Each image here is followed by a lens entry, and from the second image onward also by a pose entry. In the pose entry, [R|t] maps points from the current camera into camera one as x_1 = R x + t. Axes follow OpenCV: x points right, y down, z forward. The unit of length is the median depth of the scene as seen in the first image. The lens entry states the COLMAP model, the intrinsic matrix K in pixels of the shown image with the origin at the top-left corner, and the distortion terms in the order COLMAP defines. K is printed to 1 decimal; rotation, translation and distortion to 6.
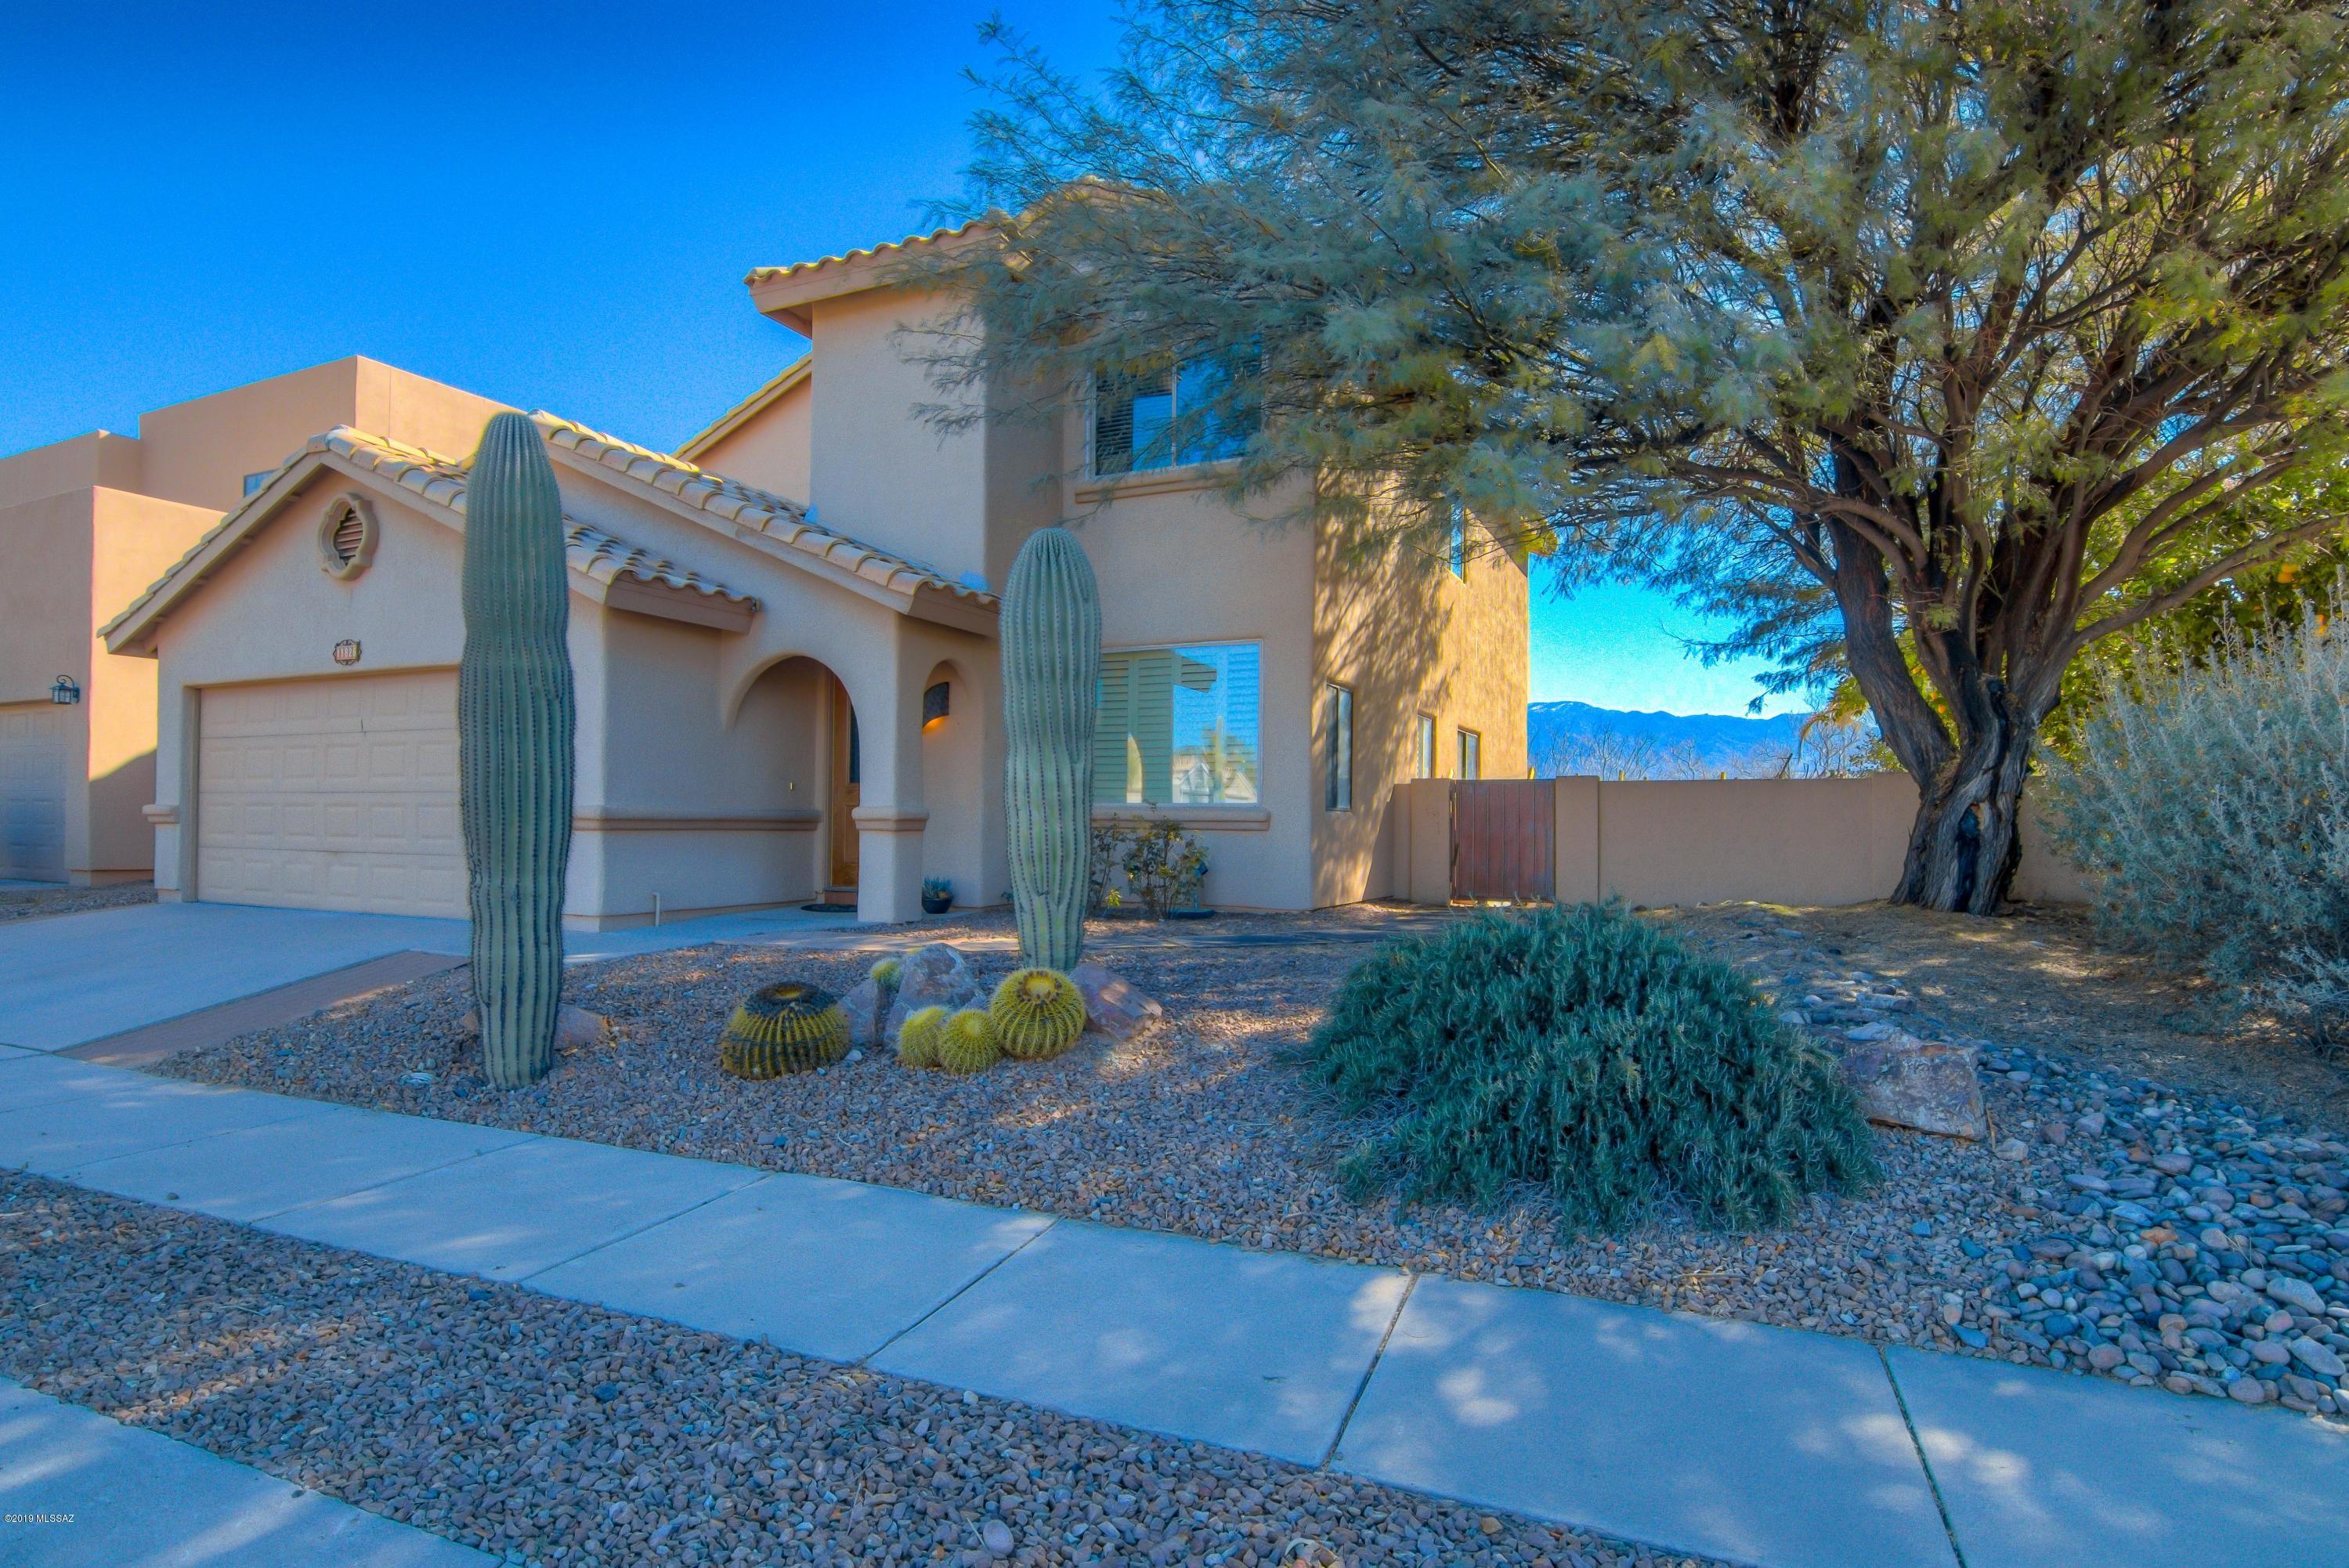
lens RADIAL K [[1190.0, 0, 1218.5], [0, 1190.0, 717.9], [0, 0, 1]] dist [-0.021832, -0.002740]
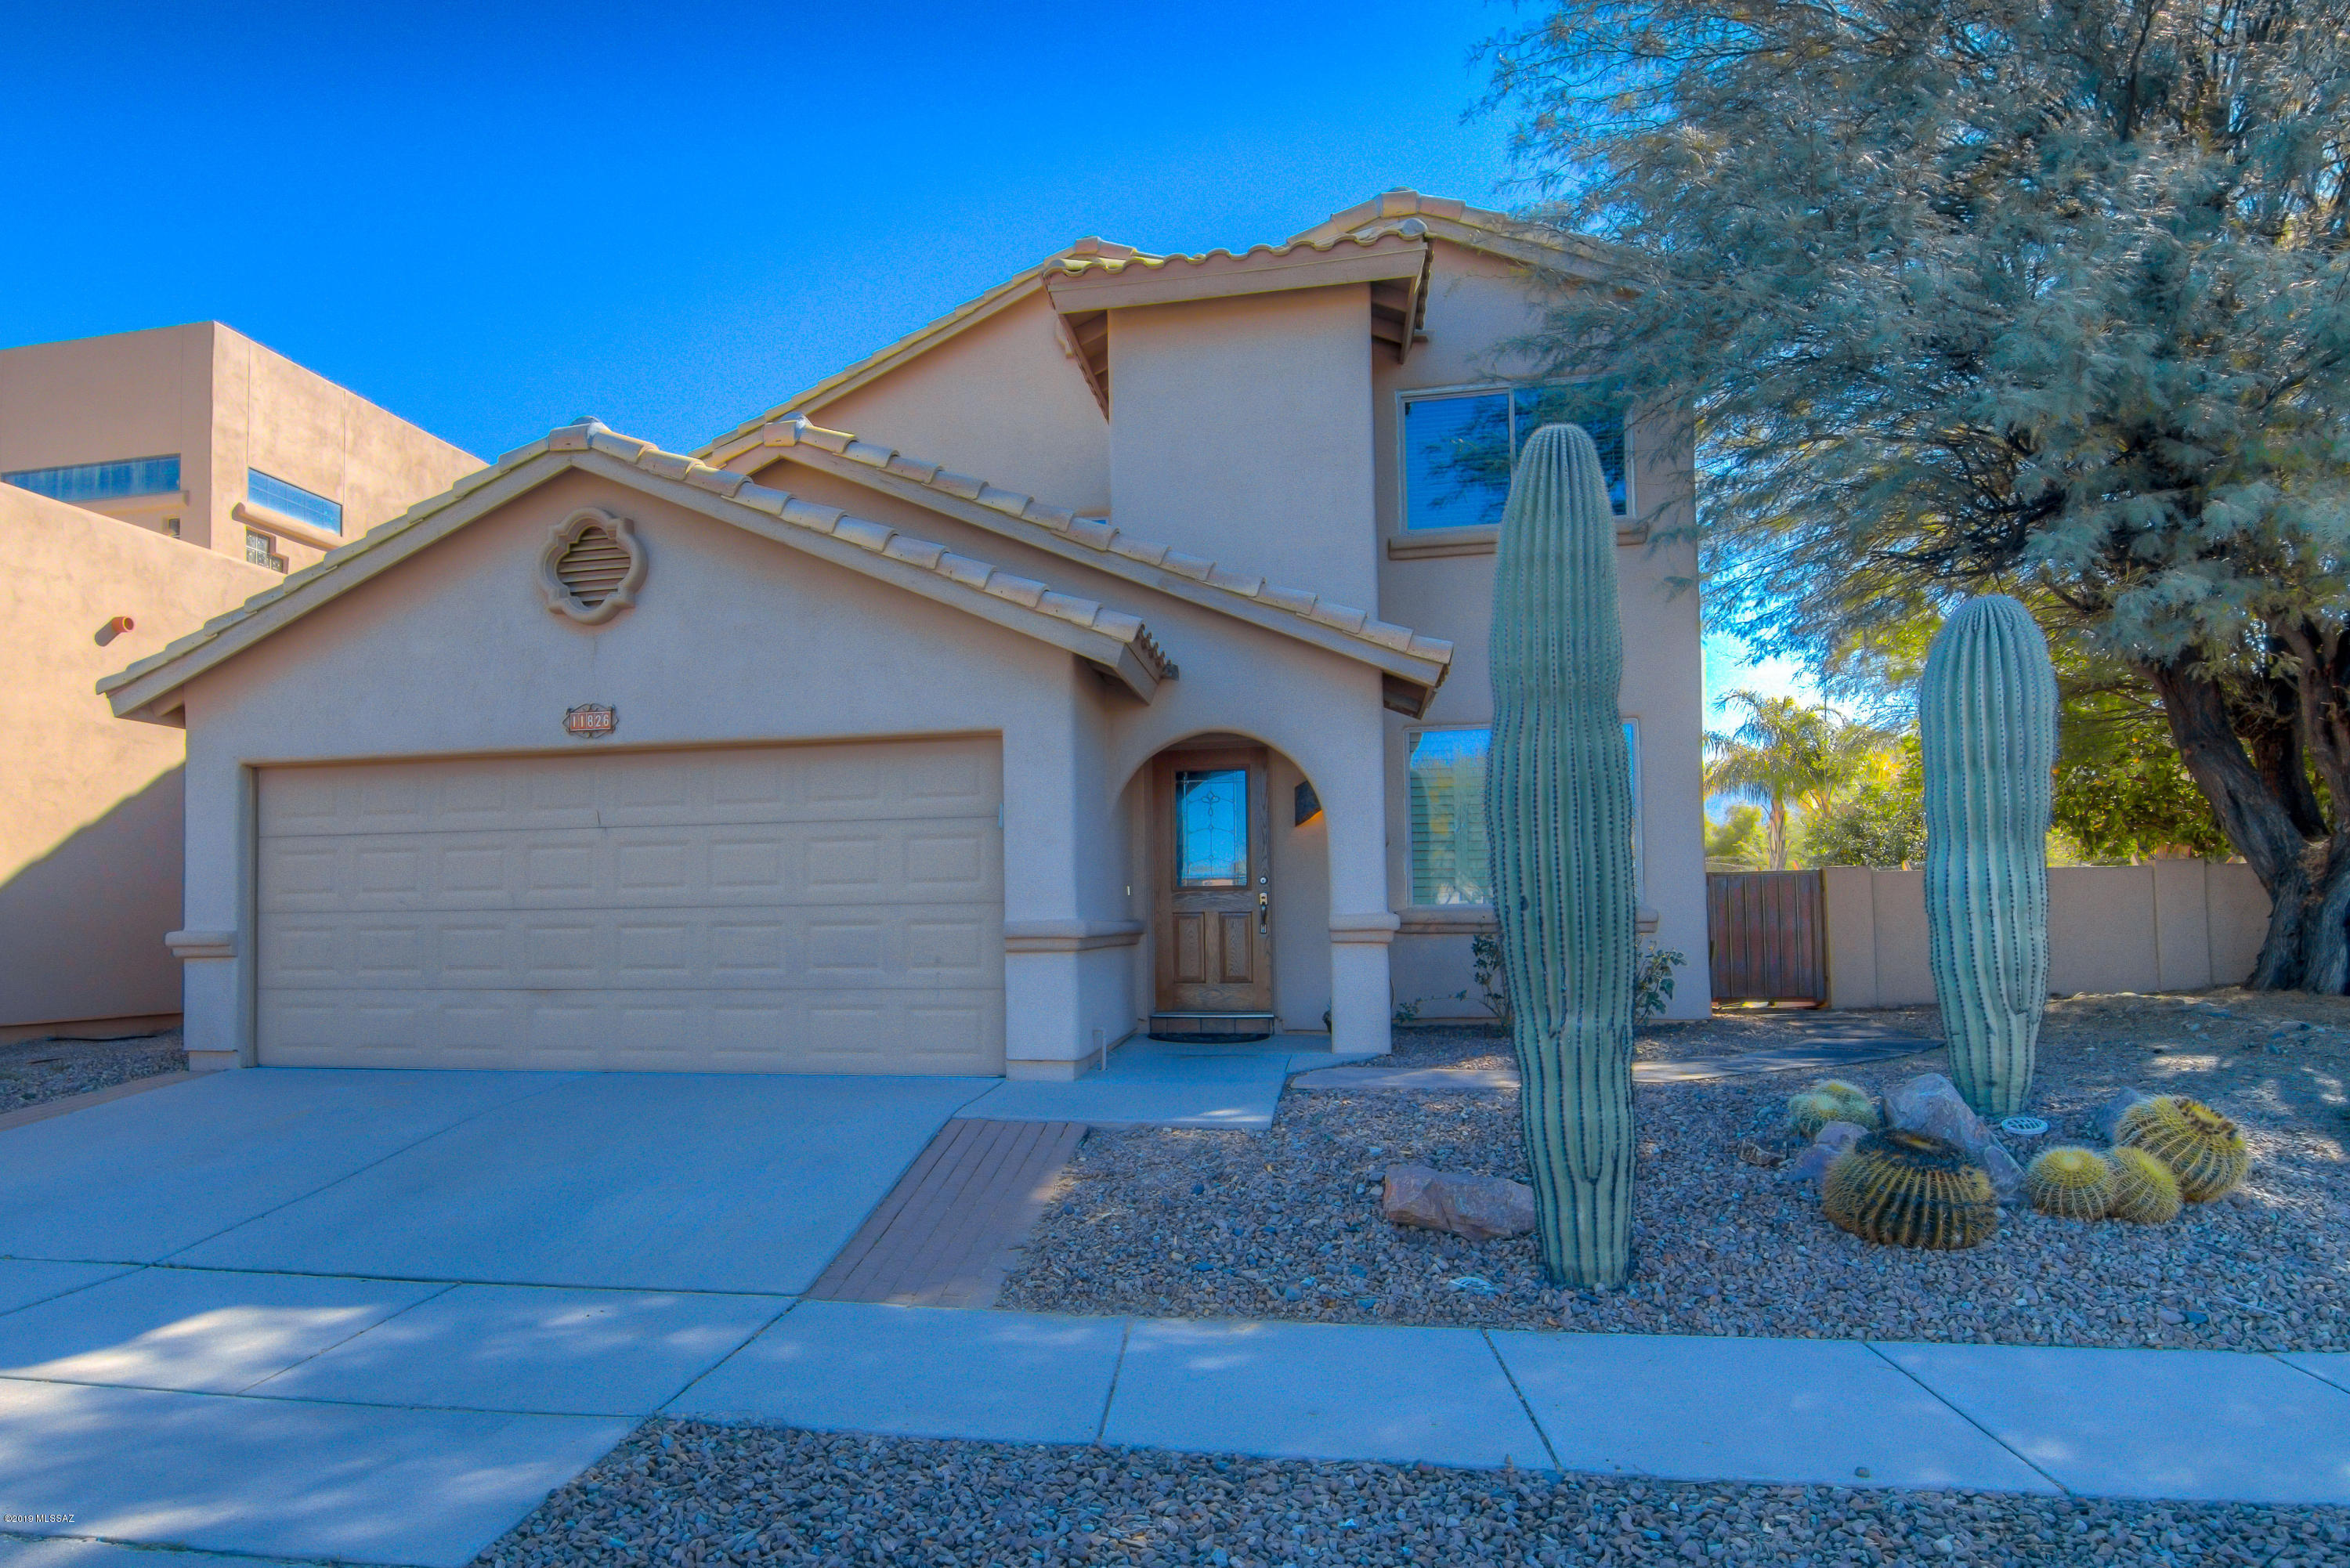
lens RADIAL K [[1291.1, 0, 1239.3], [0, 1291.1, 793.4], [0, 0, 1]] dist [-0.004411, -0.001820]
pose [[0.975638, 0.001607, 0.219380, -0.476525], [0.000518, 0.999954, -0.009628, -0.001306], [-0.219385, 0.009507, 0.975592, 0.103004]]
